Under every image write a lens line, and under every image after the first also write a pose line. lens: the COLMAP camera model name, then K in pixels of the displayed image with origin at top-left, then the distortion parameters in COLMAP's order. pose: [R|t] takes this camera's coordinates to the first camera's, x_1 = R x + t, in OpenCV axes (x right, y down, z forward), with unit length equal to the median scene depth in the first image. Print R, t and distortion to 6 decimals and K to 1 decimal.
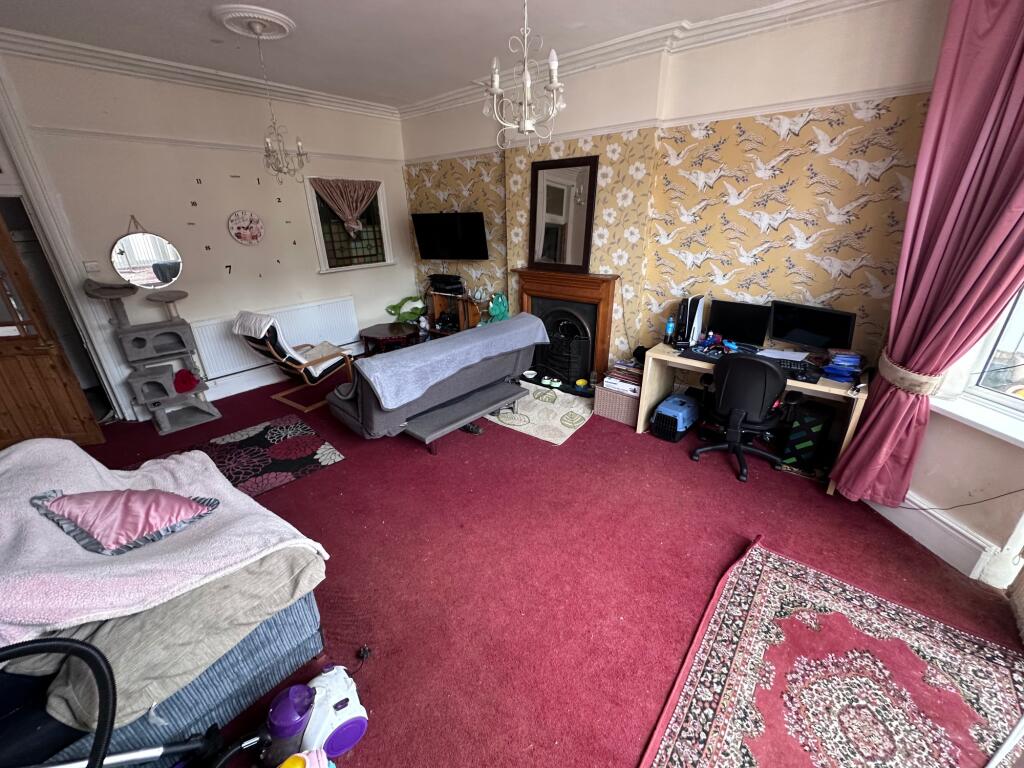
lens RADIAL K [[408.3, 0, 510.7], [0, 408.3, 380.5], [0, 0, 1]] dist [-0.001642, 0.000343]
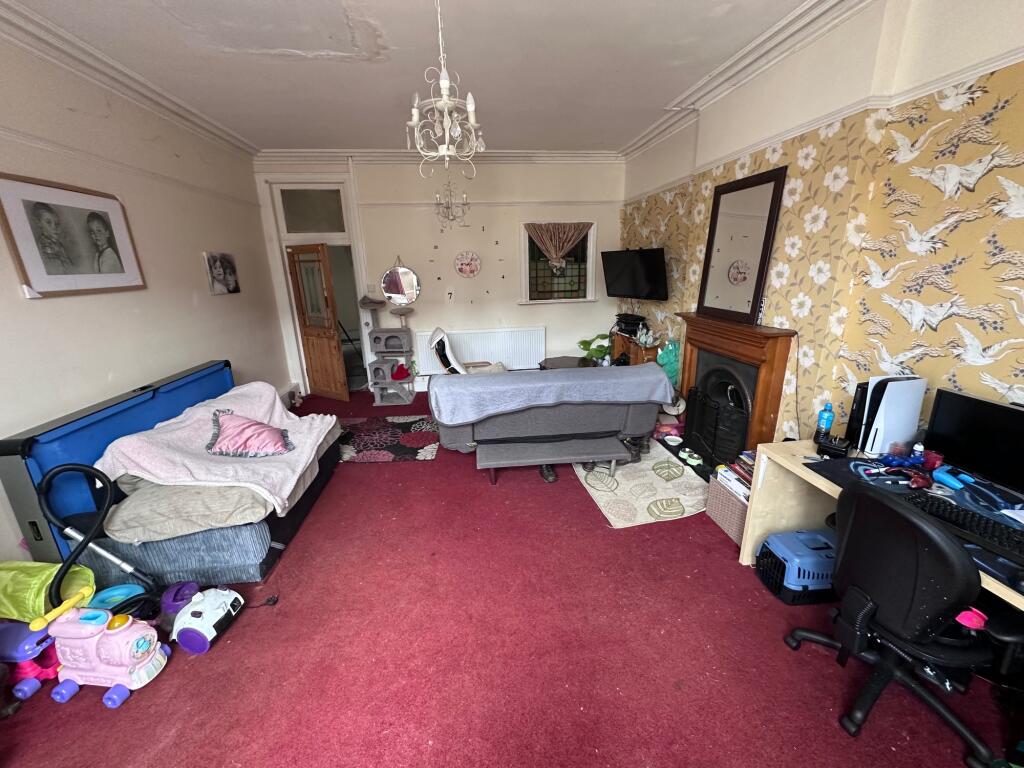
lens RADIAL K [[408.3, 0, 510.7], [0, 408.3, 380.5], [0, 0, 1]] dist [-0.001642, 0.000343]
pose [[0.736124, 0.184216, -0.651295, 0.373166], [-0.245107, 0.969492, -0.002814, -0.058404], [0.630907, 0.161709, 0.758819, 0.194602]]
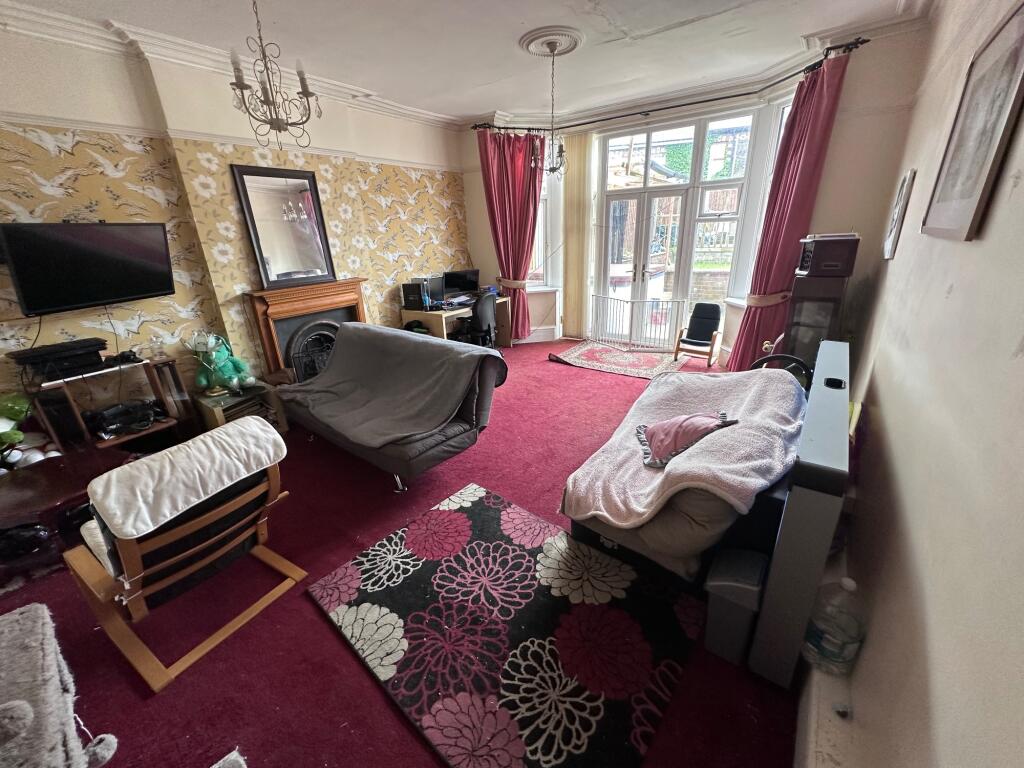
lens RADIAL K [[408.3, 0, 510.7], [0, 408.3, 380.5], [0, 0, 1]] dist [-0.001642, 0.000343]
pose [[-0.064972, -0.336745, 0.939351, -0.962917], [0.405963, 0.851002, 0.333152, -0.216965], [-0.911577, 0.402987, 0.081415, 0.622359]]
